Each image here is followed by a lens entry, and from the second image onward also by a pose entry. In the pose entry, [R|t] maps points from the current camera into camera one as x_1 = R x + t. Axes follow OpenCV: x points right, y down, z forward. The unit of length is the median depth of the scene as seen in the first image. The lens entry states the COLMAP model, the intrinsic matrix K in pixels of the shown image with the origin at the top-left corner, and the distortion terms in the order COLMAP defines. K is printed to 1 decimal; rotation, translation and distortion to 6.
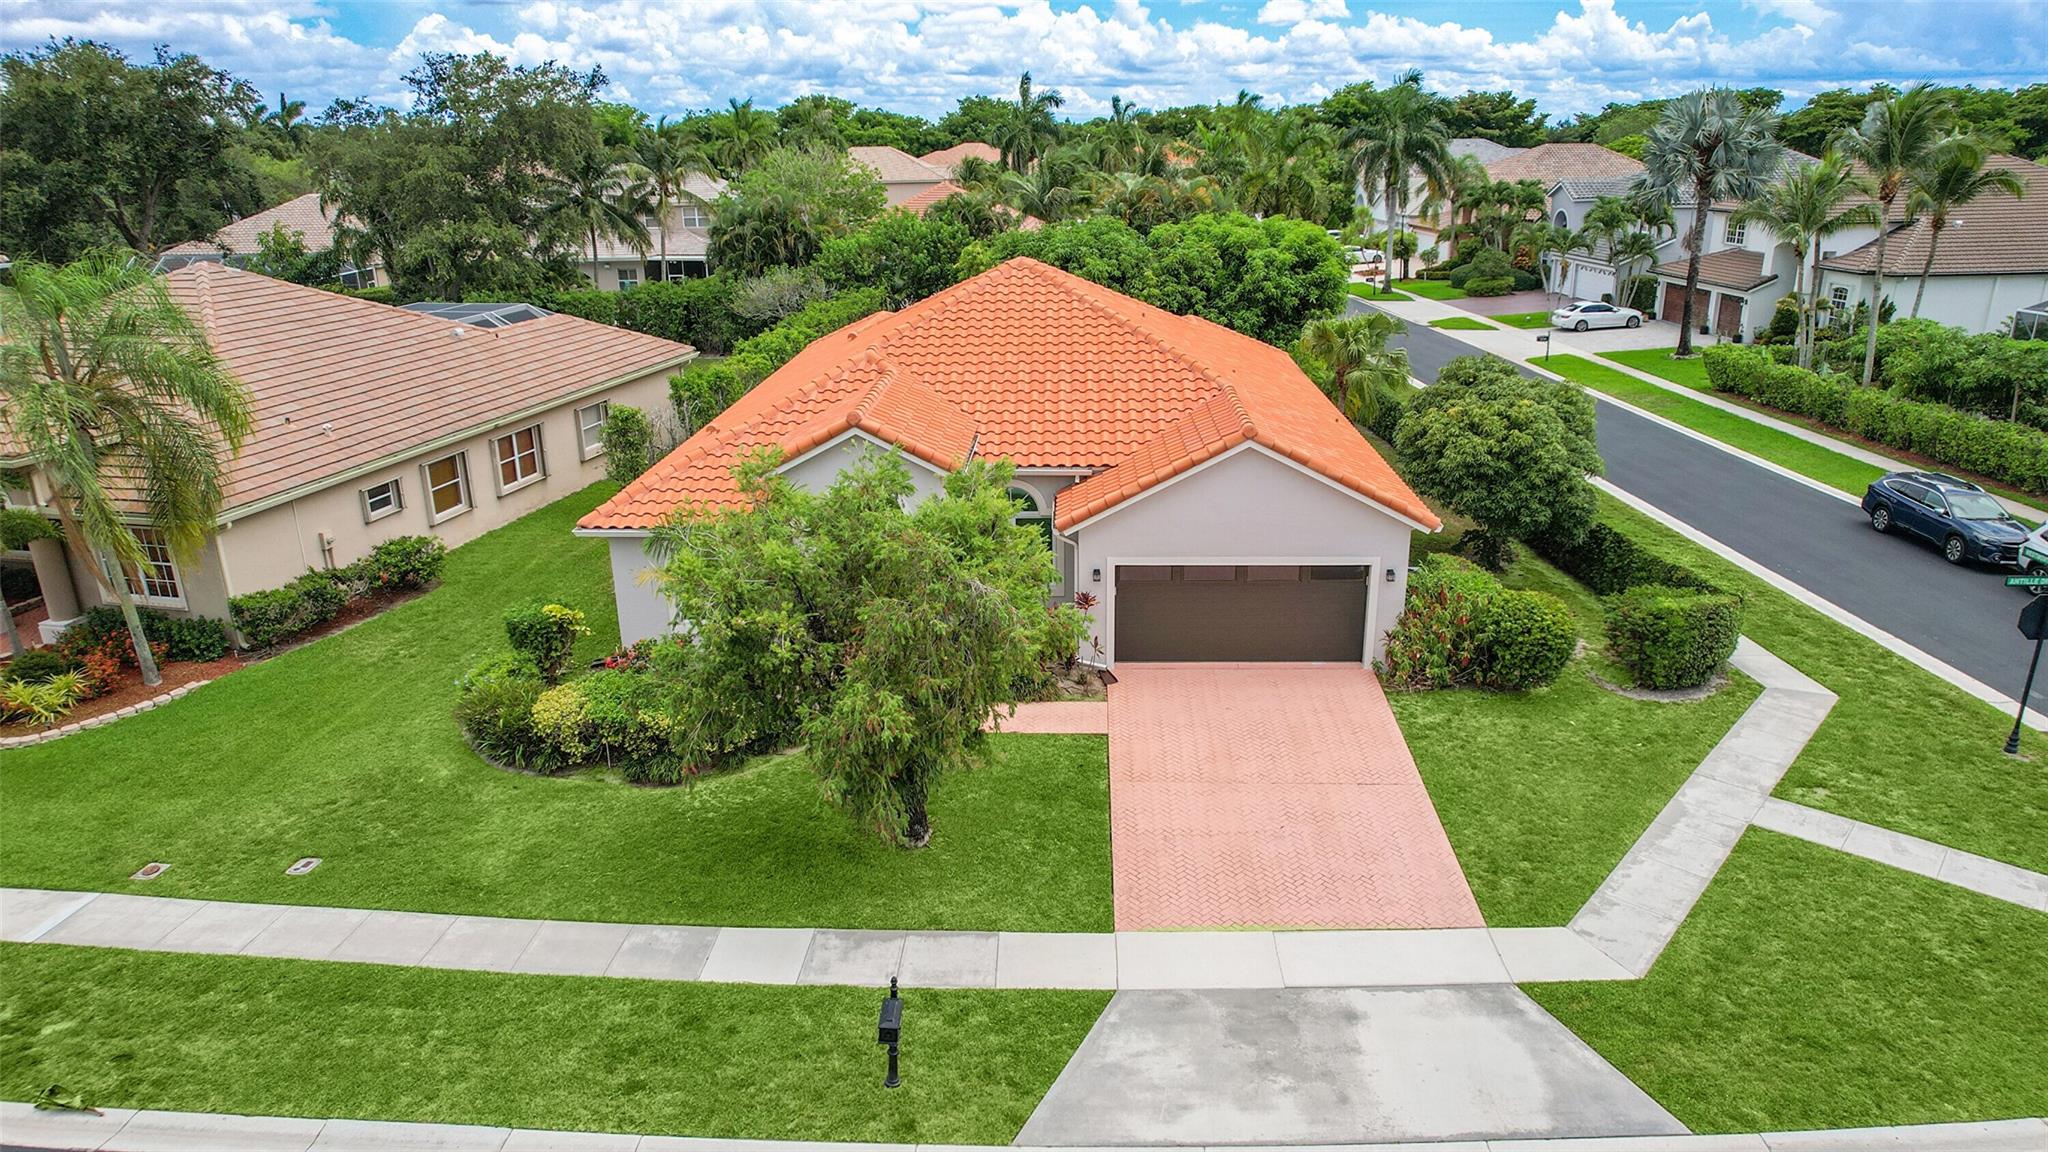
lens RADIAL K [[1300.7, 0, 1032.3], [0, 1300.7, 570.5], [0, 0, 1]] dist [-0.073056, 0.067020]
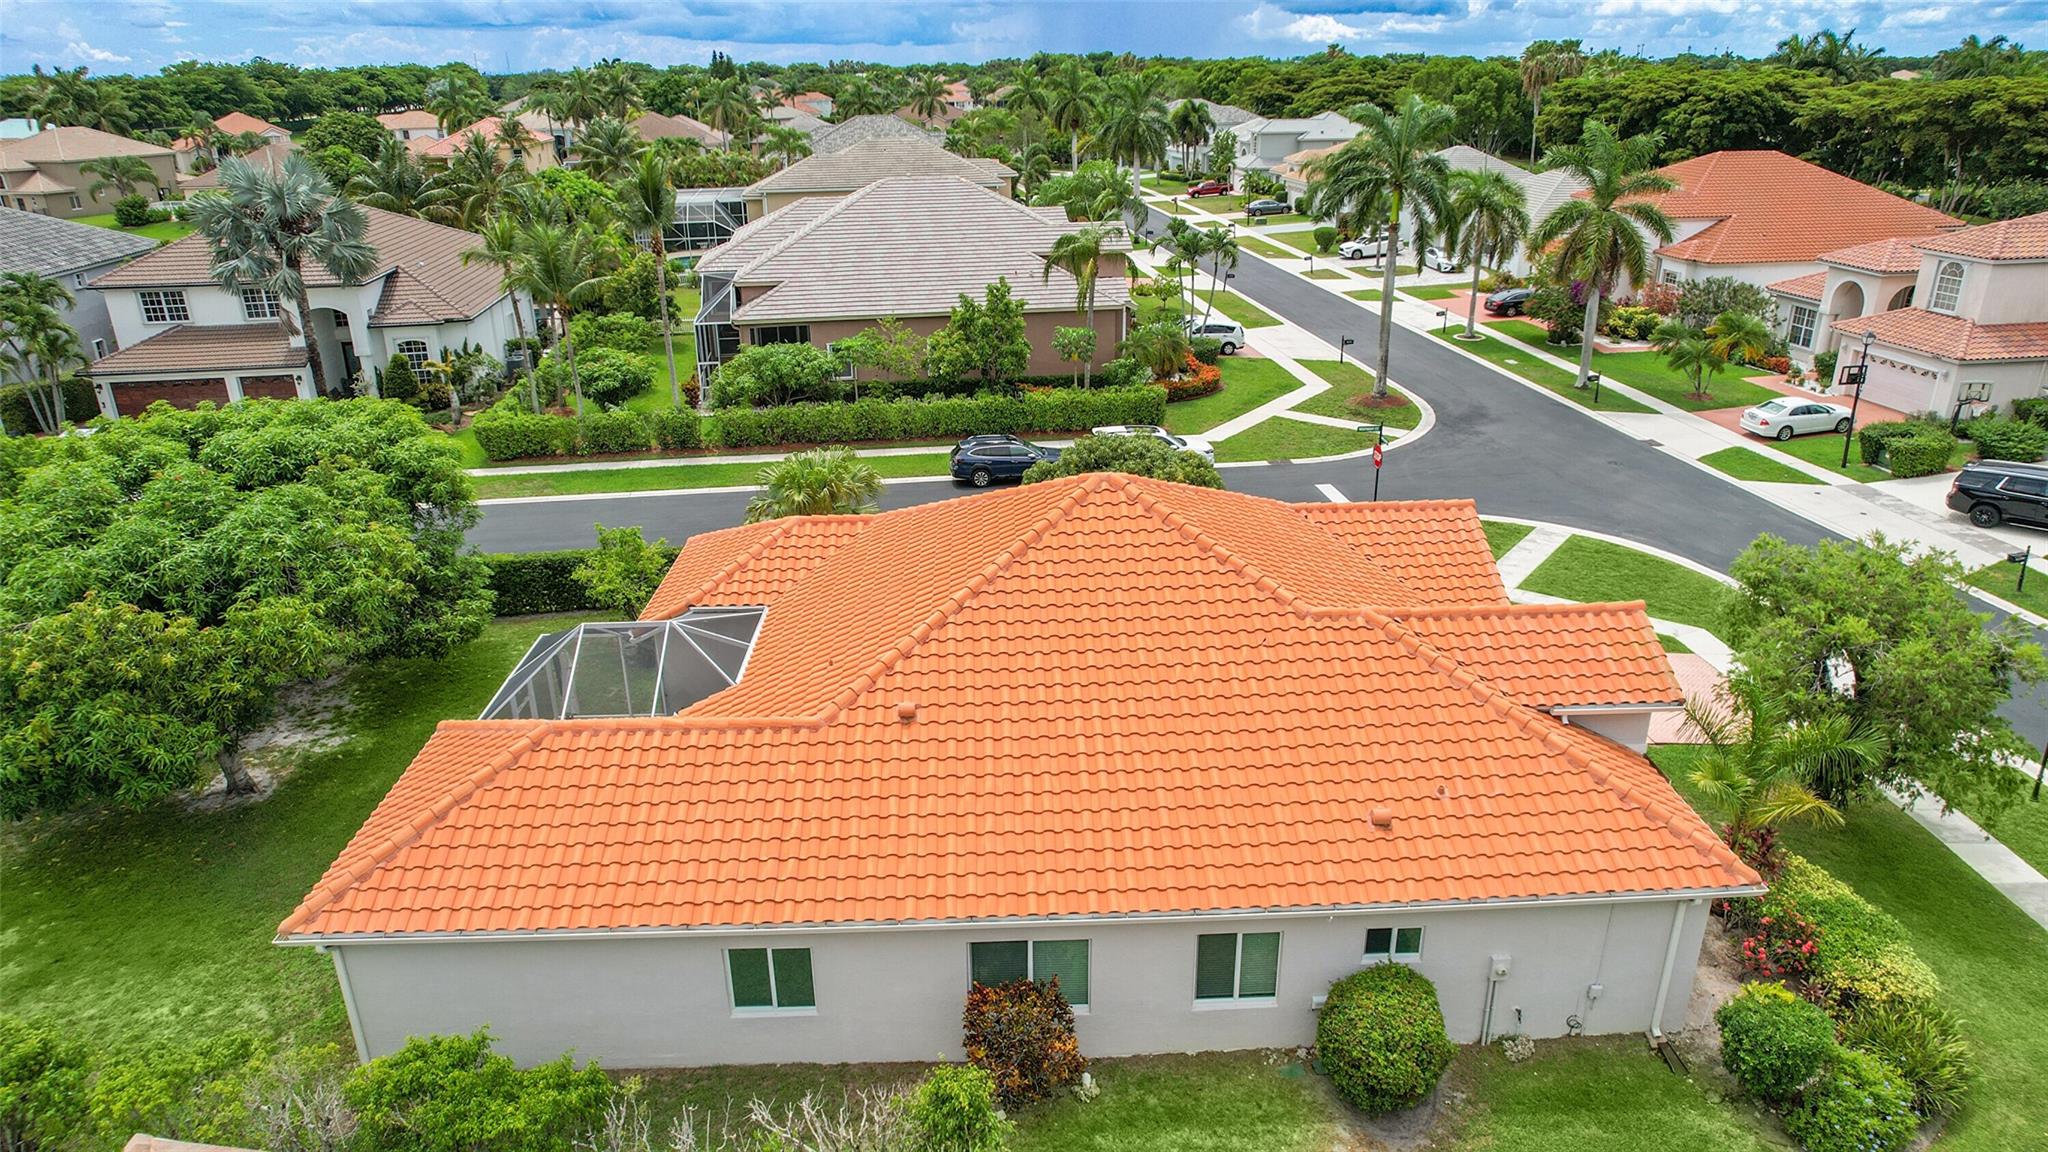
lens RADIAL K [[1300.7, 0, 1032.3], [0, 1300.7, 570.5], [0, 0, 1]] dist [-0.073056, 0.067020]
pose [[-0.085707, -0.341760, 0.935871, -0.554741], [0.329632, 0.876701, 0.350340, -0.354390], [-0.940211, 0.338520, 0.037515, 0.791682]]
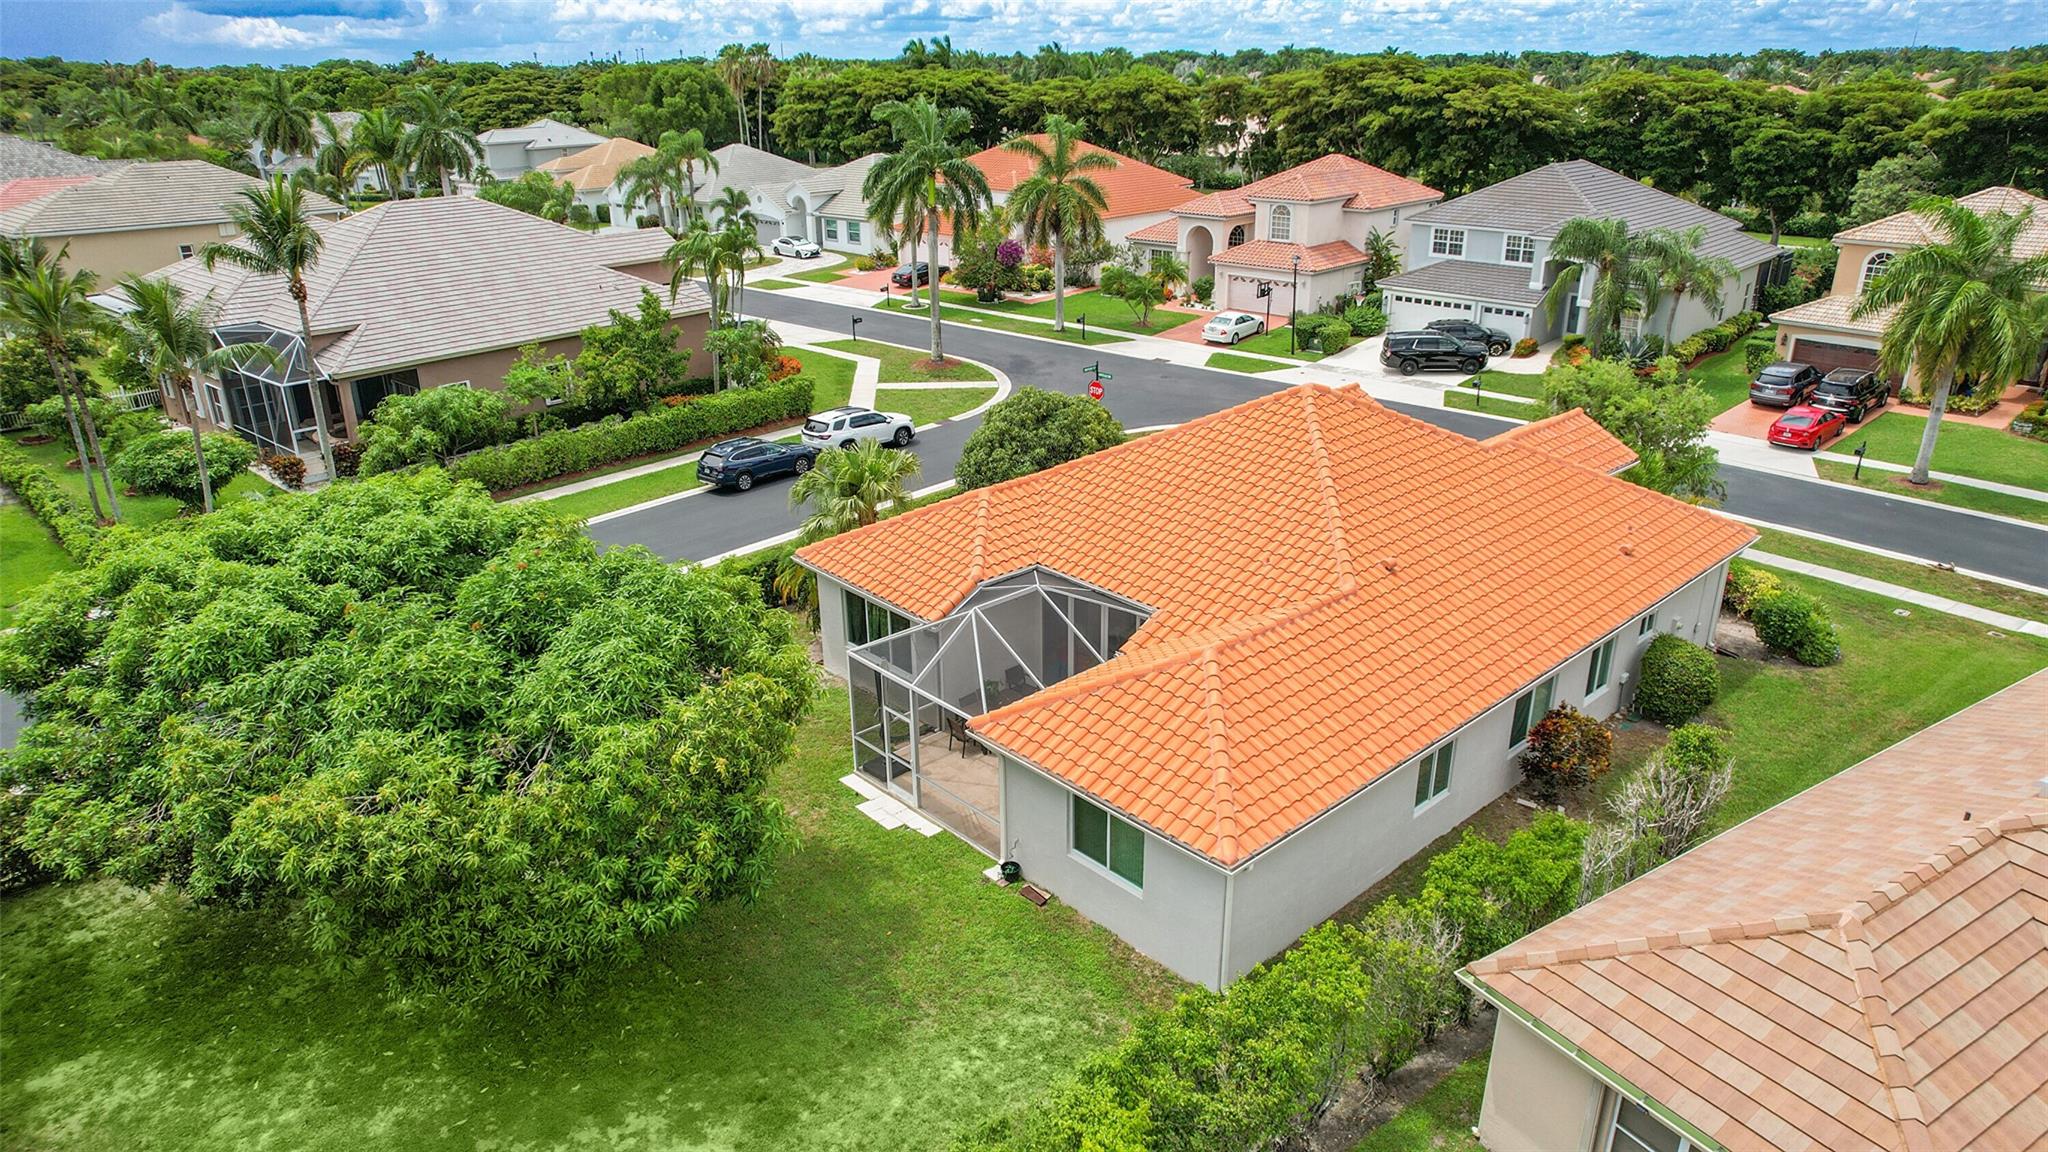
lens RADIAL K [[1300.7, 0, 1032.3], [0, 1300.7, 570.5], [0, 0, 1]] dist [-0.073056, 0.067020]
pose [[-0.709329, -0.233284, 0.665155, -0.410361], [0.247363, 0.801248, 0.544806, -0.540887], [-0.660048, 0.550981, -0.510643, 1.318245]]
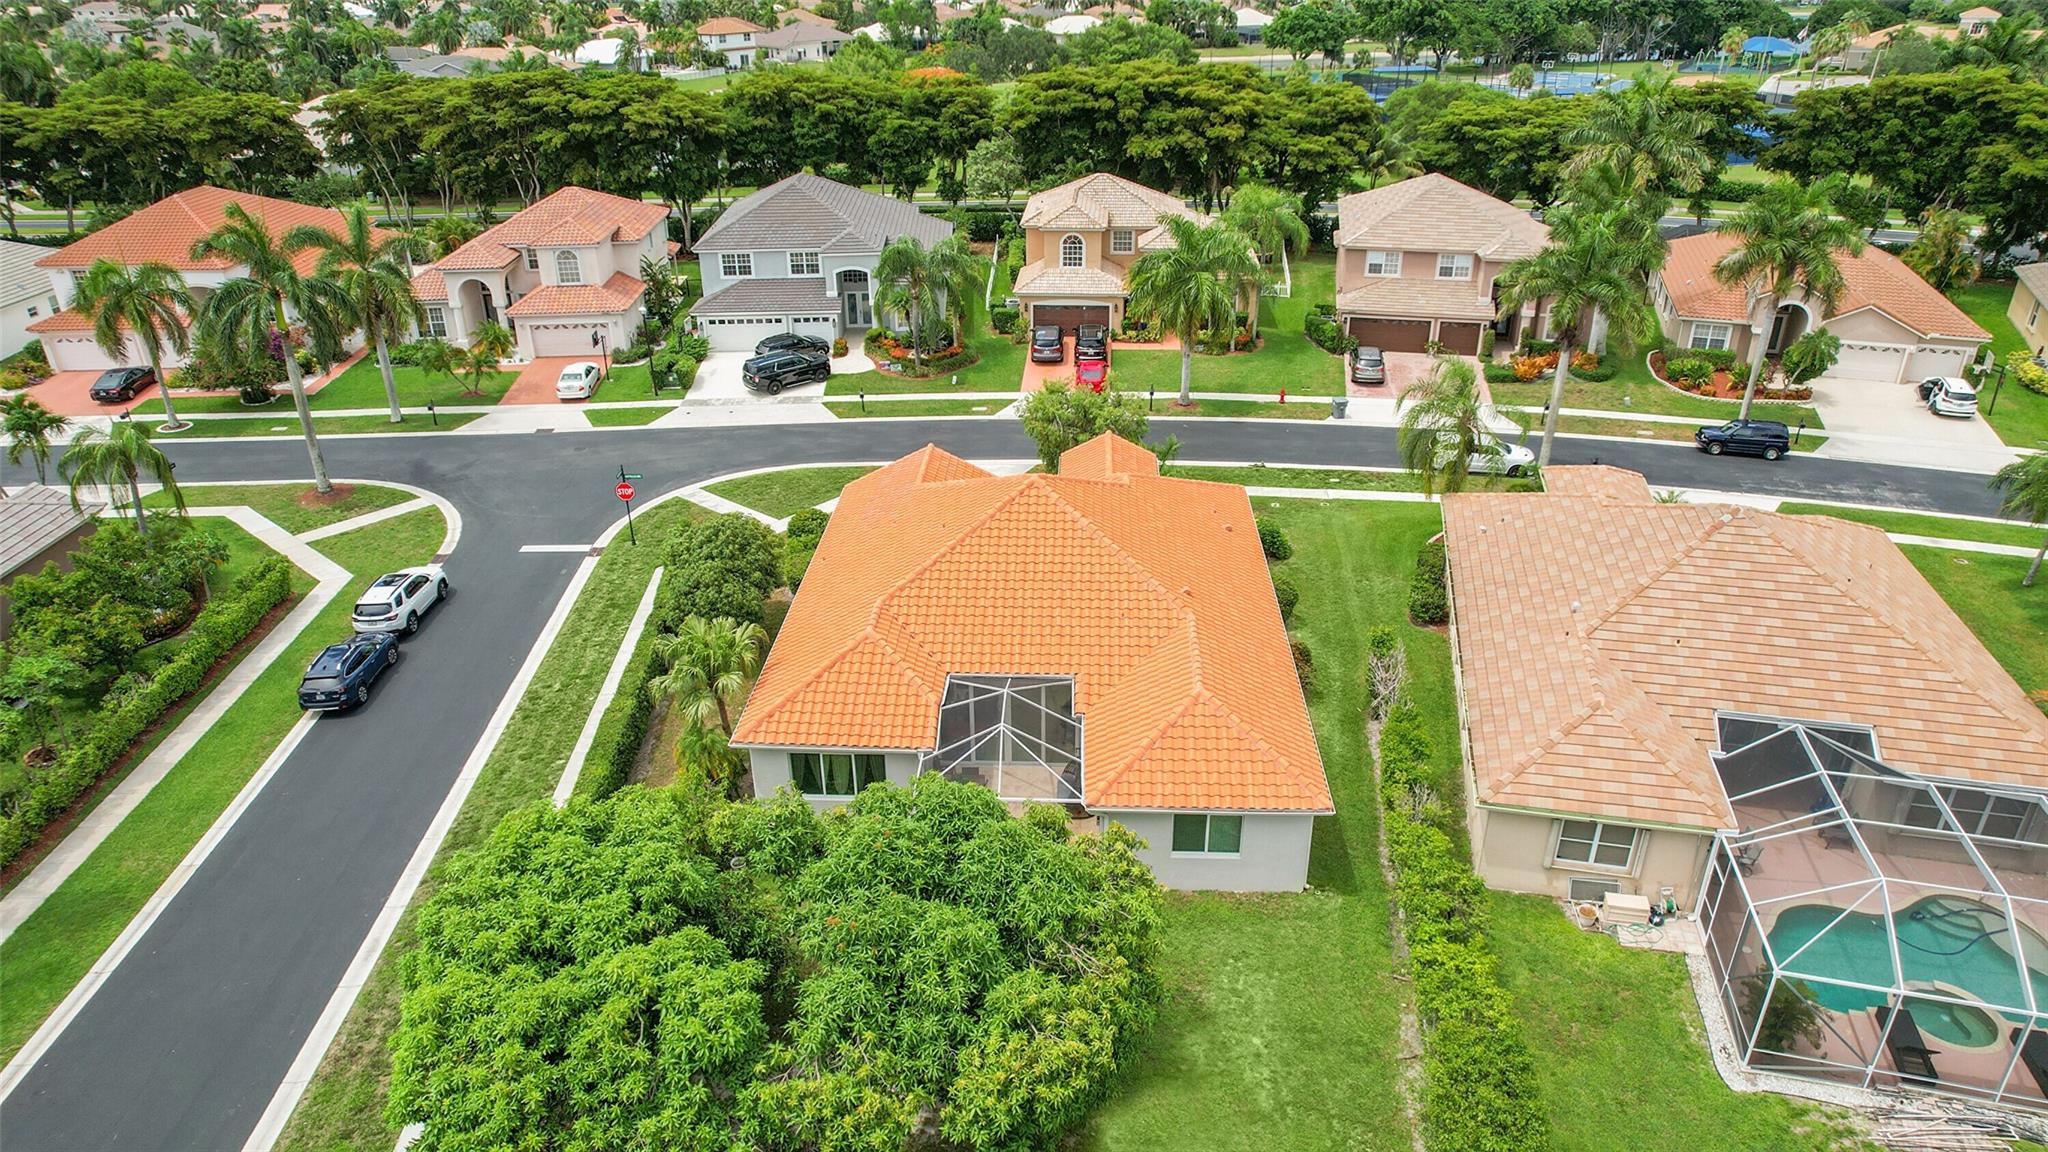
lens RADIAL K [[1300.7, 0, 1032.3], [0, 1300.7, 570.5], [0, 0, 1]] dist [-0.073056, 0.067020]
pose [[-0.999489, 0.030166, 0.010590, -0.008091], [0.028944, 0.713100, 0.700465, -0.840362], [0.013578, 0.700414, -0.713608, 1.549138]]
